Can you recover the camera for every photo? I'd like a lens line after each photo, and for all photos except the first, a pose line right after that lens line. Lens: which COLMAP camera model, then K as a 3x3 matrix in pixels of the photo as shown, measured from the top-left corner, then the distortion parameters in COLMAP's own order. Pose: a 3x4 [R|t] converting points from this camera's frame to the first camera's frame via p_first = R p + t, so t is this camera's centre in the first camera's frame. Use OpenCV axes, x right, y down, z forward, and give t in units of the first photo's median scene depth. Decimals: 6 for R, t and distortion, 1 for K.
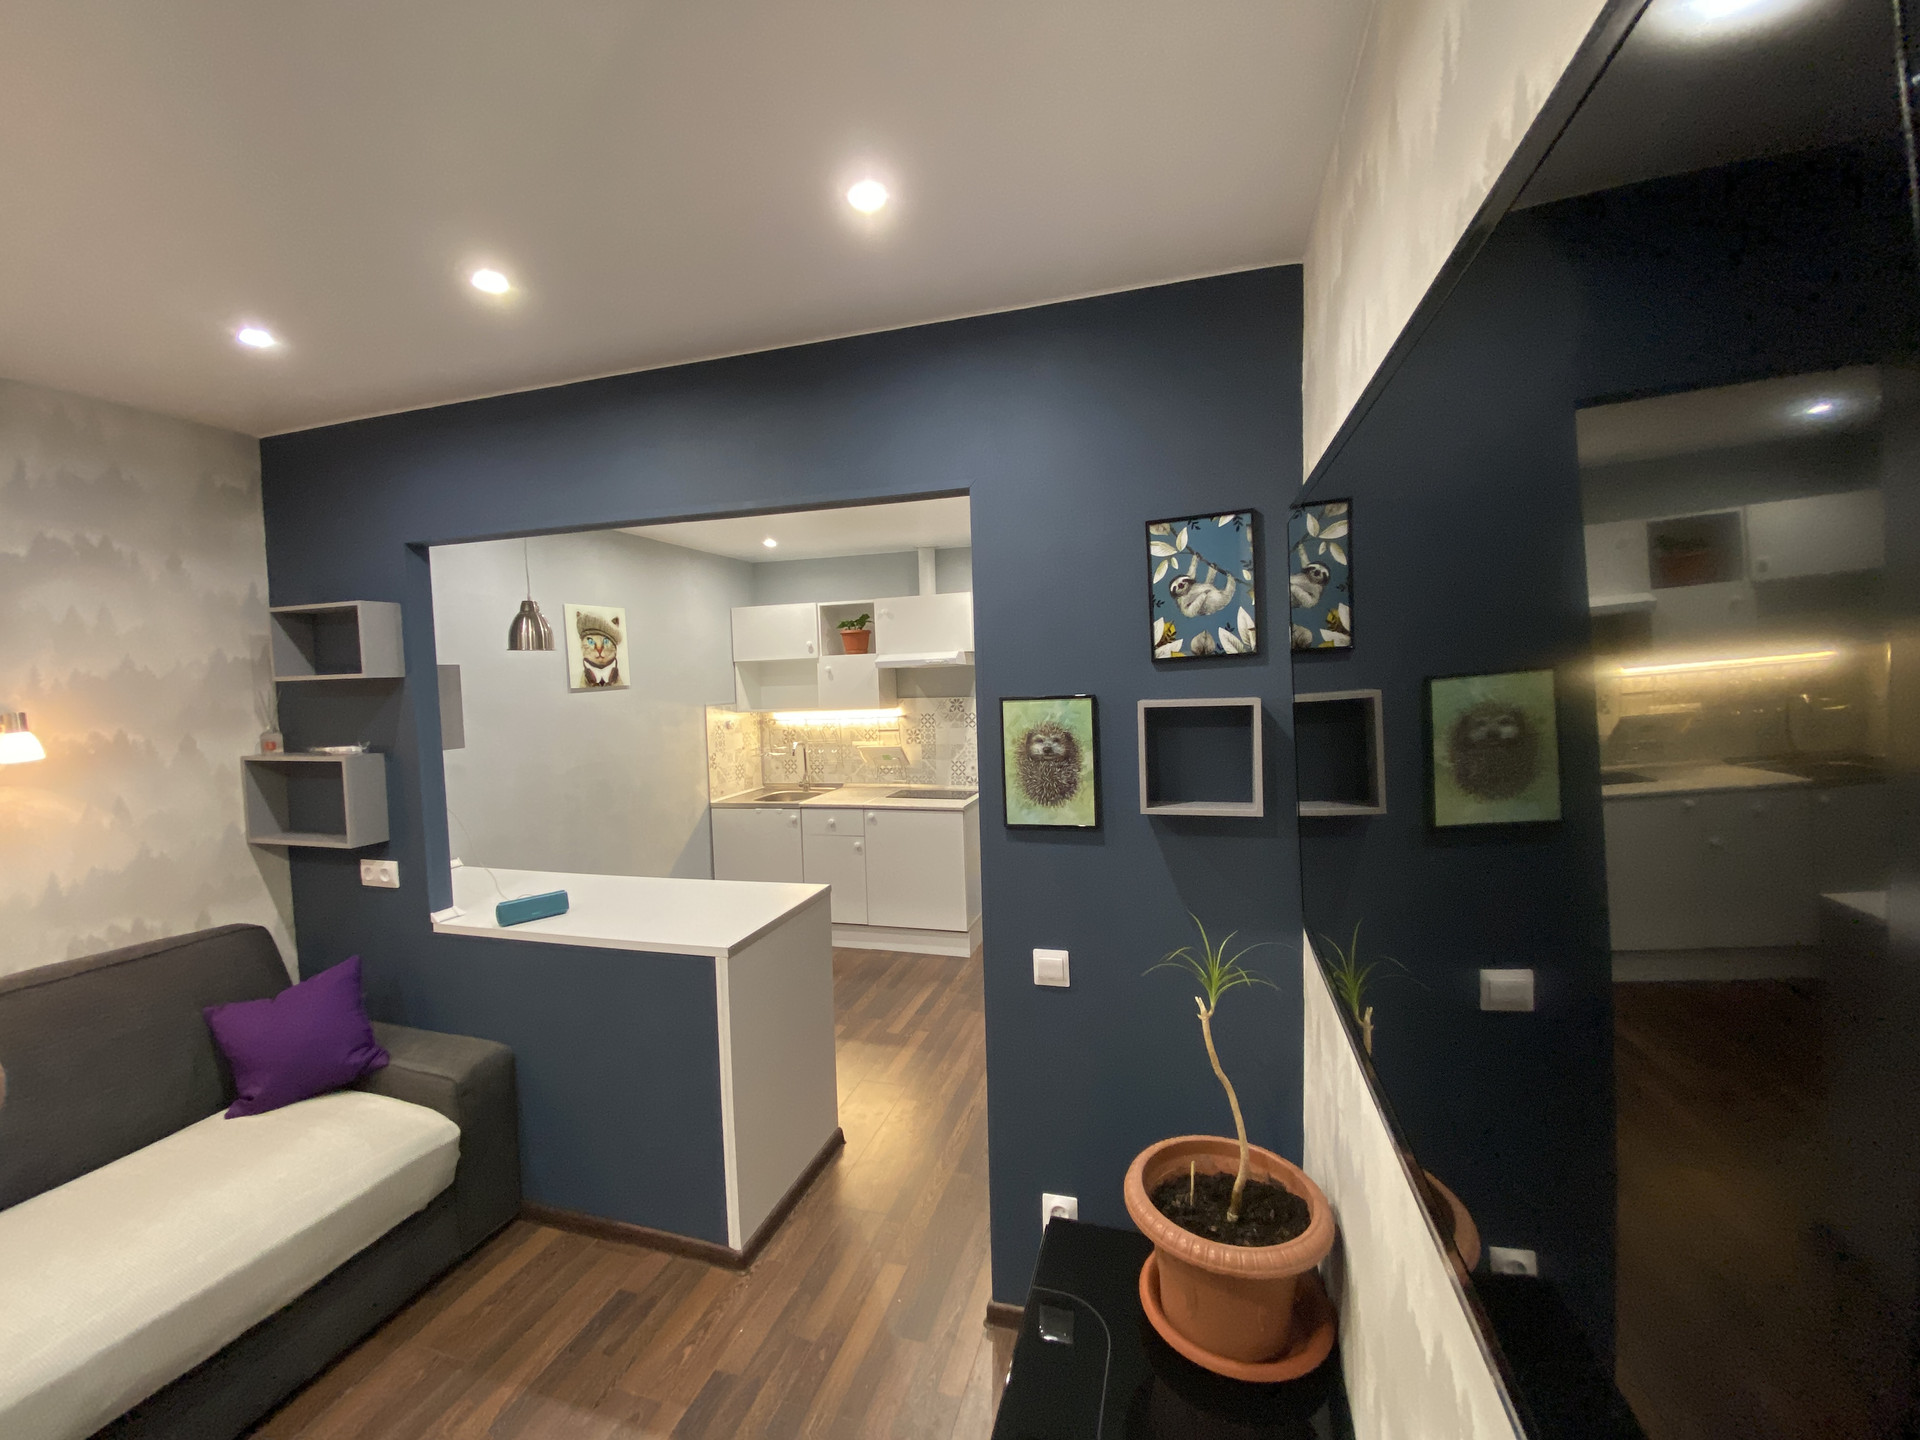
lens RADIAL K [[778.4, 0, 966.8], [0, 778.4, 712.6], [0, 0, 1]] dist [0.014684, -0.017298]
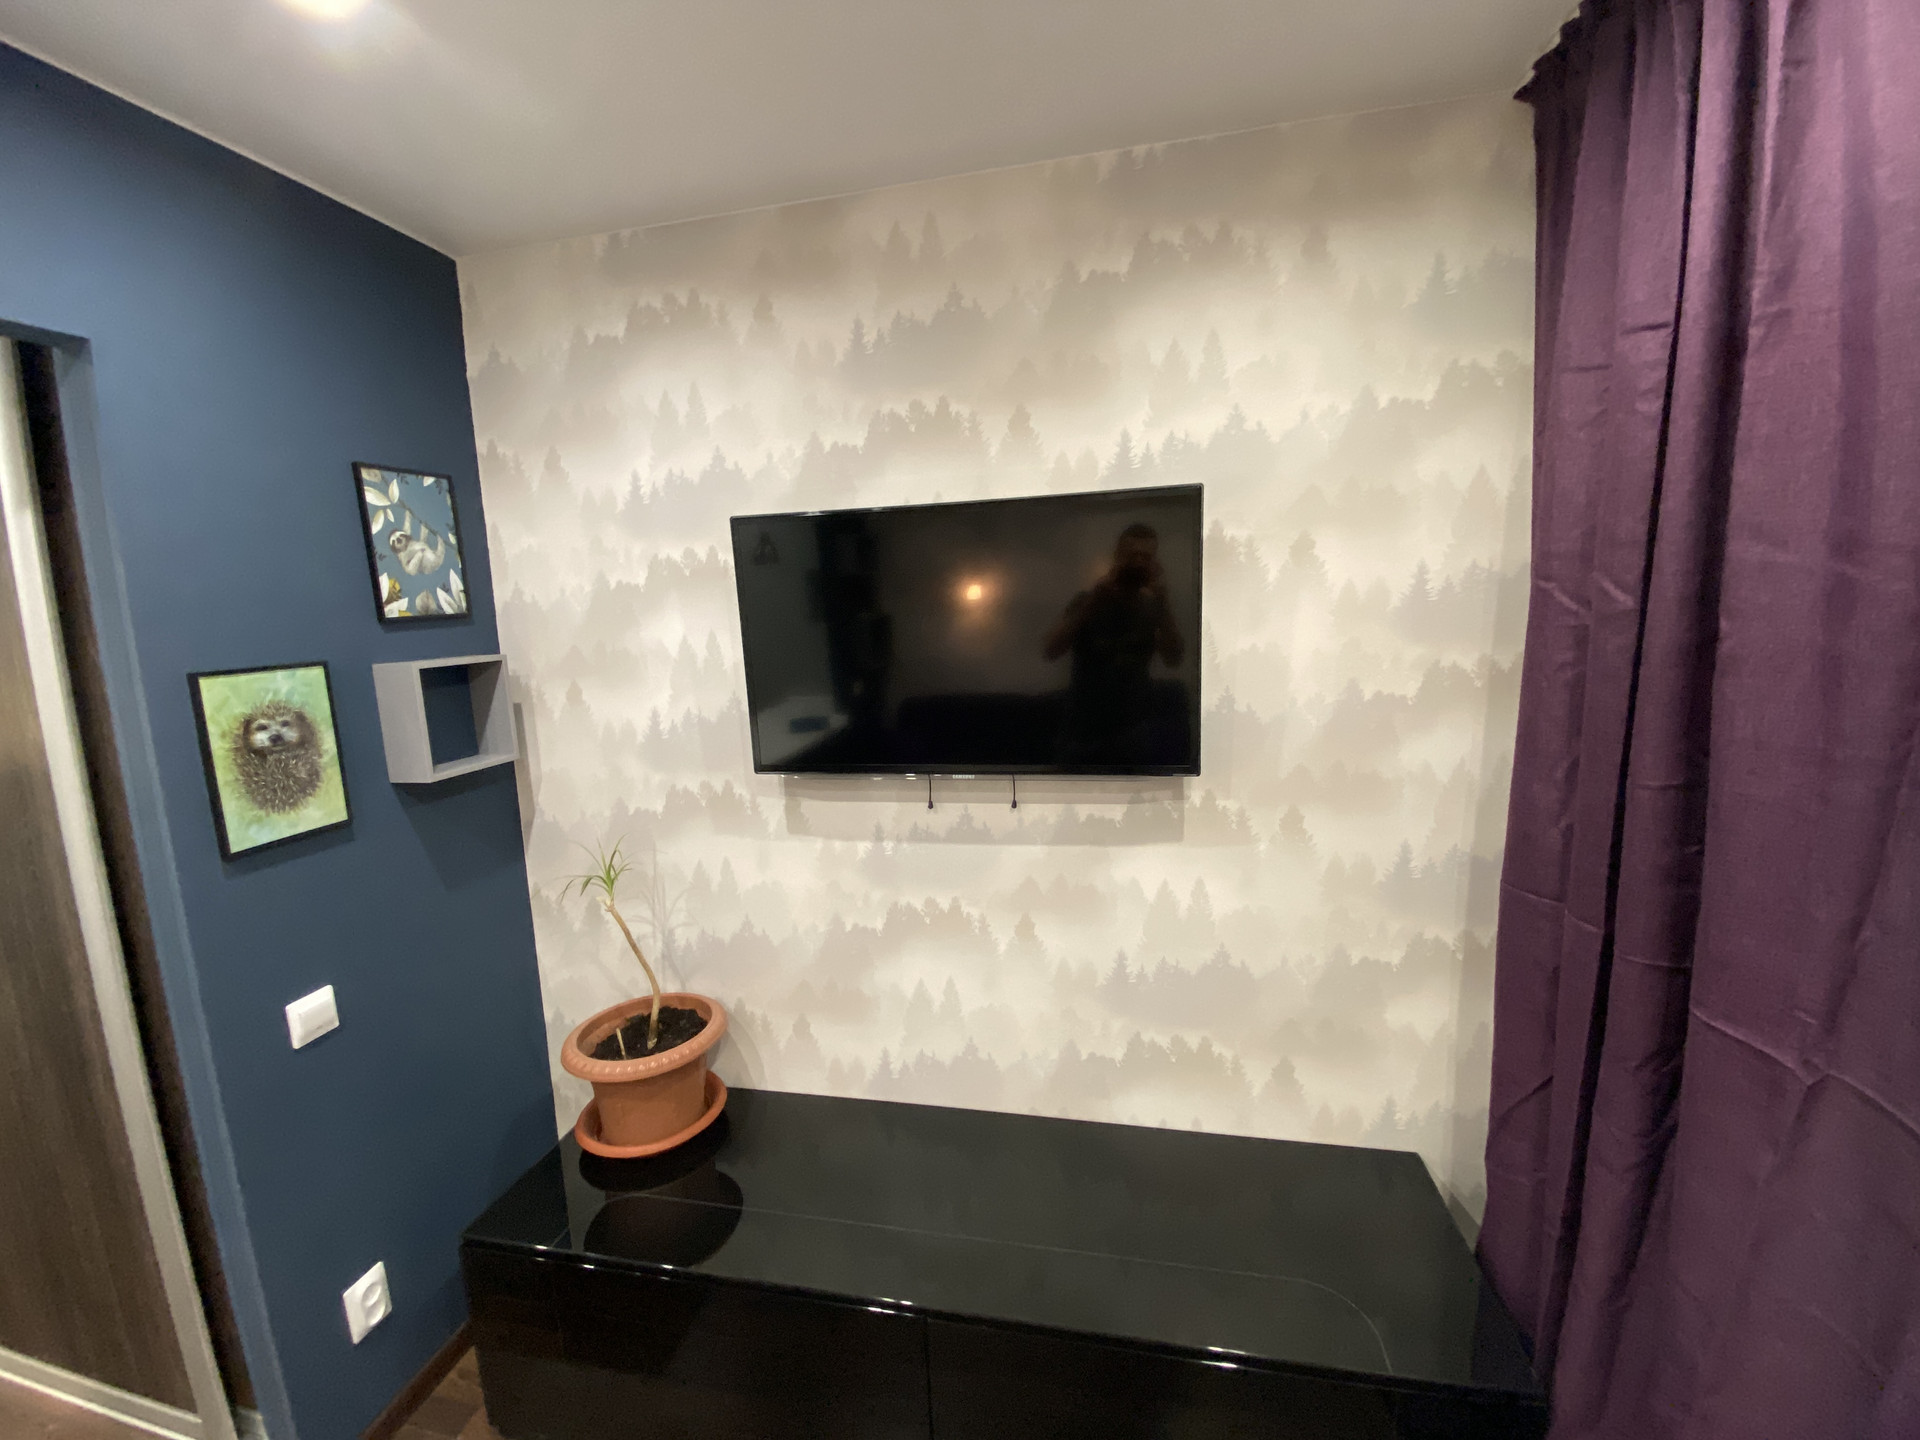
lens RADIAL K [[778.4, 0, 962.8], [0, 778.4, 710.1], [0, 0, 1]] dist [0.014684, -0.017298]
pose [[-0.059891, -0.099416, 0.993242, -0.484577], [0.097301, 0.989708, 0.104930, 0.004777], [-0.993451, 0.102928, -0.049601, 0.262106]]
